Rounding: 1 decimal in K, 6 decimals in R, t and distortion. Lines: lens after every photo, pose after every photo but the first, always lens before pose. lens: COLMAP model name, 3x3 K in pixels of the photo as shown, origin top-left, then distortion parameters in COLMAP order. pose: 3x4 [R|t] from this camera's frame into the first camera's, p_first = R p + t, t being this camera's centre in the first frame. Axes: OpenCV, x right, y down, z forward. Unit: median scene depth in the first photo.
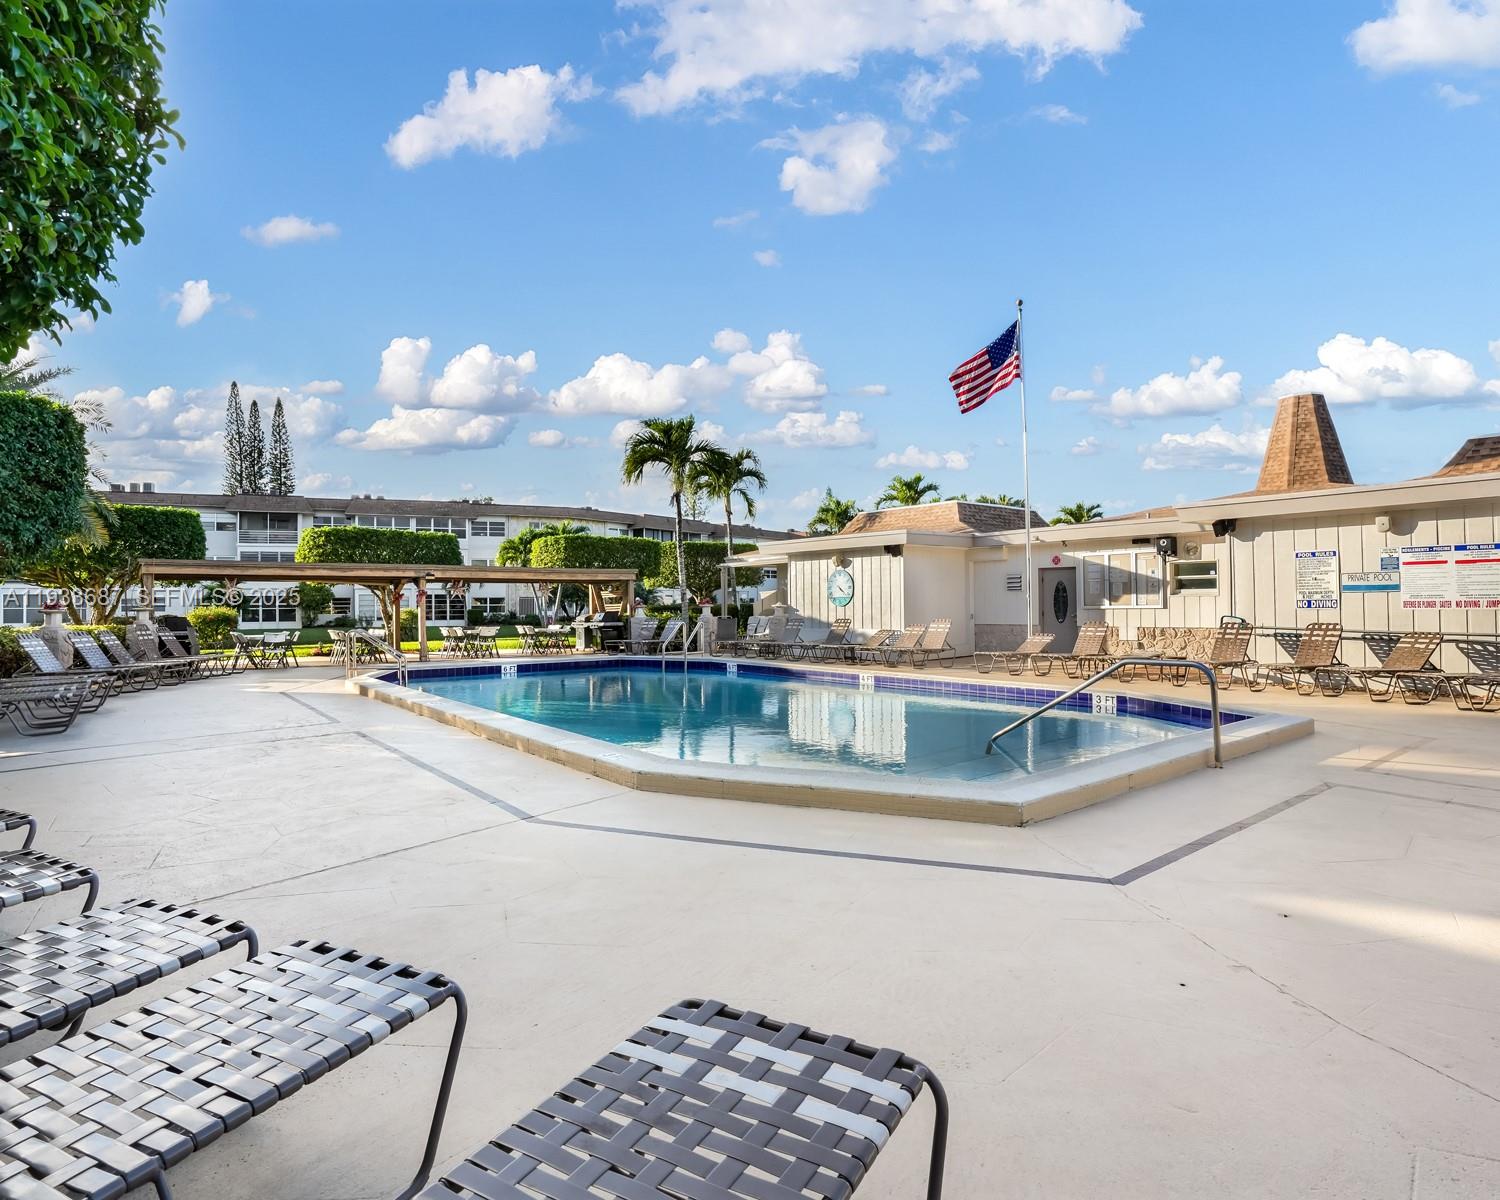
lens RADIAL K [[842.9, 0, 754.5], [0, 842.9, 604.5], [0, 0, 1]] dist [-0.074291, 0.031571]
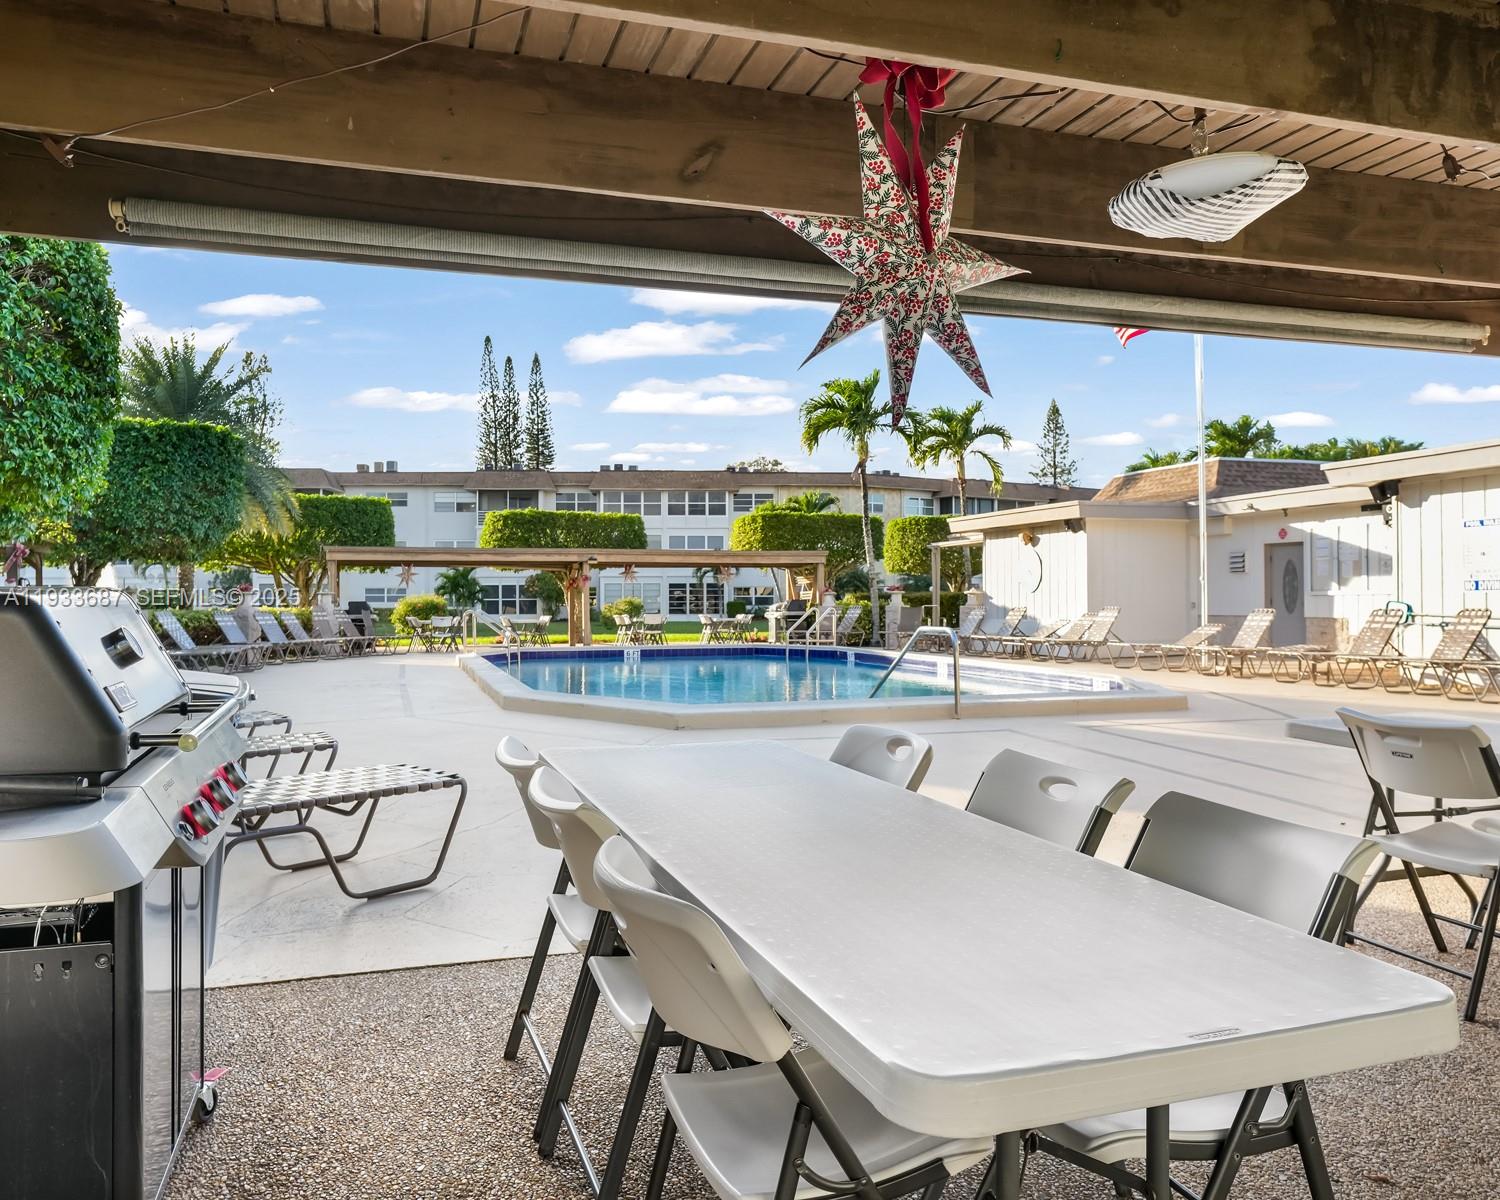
lens RADIAL K [[1163.0, 0, 752.1], [0, 1163.0, 620.8], [0, 0, 1]] dist [-0.032532, 0.001064]
pose [[0.934548, 0.009494, -0.355711, 0.256448], [-0.002829, 0.999811, 0.019253, 0.008829], [0.355827, -0.016987, 0.934398, -0.181720]]
